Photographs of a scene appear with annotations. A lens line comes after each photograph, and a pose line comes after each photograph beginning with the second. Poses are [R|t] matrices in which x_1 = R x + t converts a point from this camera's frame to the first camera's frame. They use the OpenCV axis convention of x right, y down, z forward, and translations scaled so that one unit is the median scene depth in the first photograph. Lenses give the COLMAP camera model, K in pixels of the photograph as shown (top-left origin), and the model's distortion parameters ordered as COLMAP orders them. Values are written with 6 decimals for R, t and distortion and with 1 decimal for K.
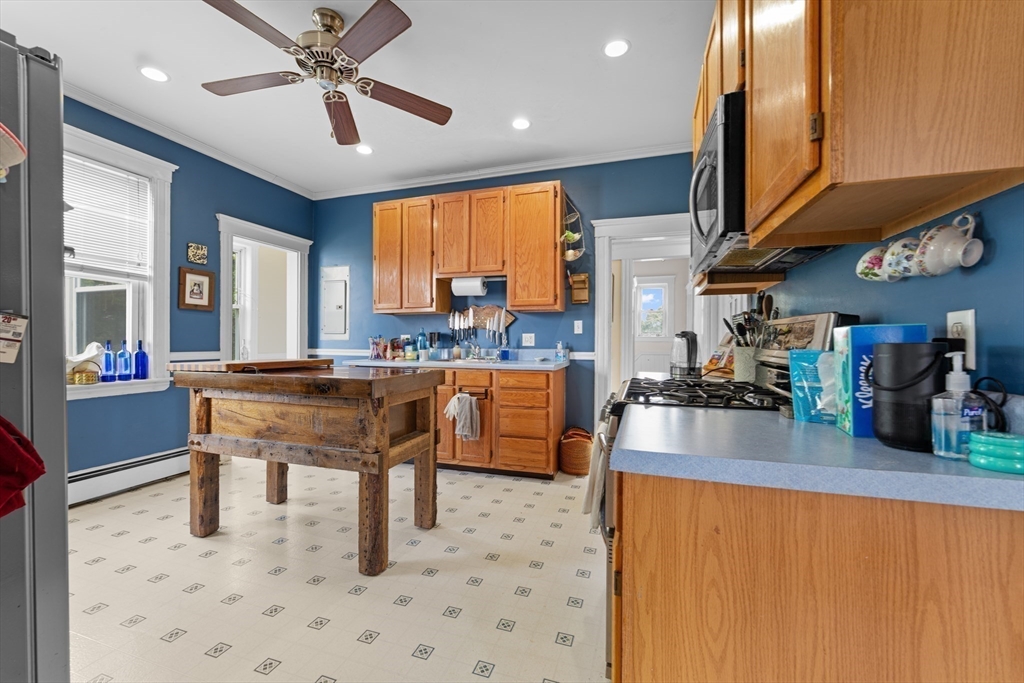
lens RADIAL K [[419.9, 0, 511.4], [0, 419.9, 343.2], [0, 0, 1]] dist [-0.000794, -0.000108]
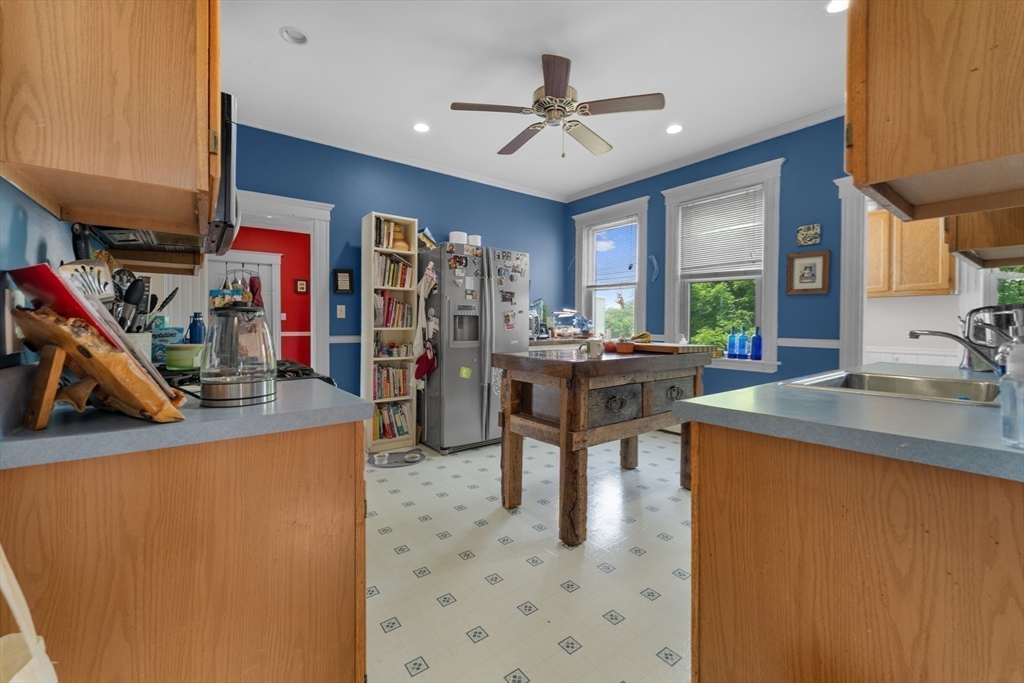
lens RADIAL K [[419.9, 0, 506.6], [0, 419.9, 325.7], [0, 0, 1]] dist [-0.000794, -0.000108]
pose [[-0.586366, -0.005140, -0.810030, 0.457232], [-0.012373, 0.999920, 0.002612, -0.003955], [0.809952, 0.011554, -0.586382, 1.113490]]
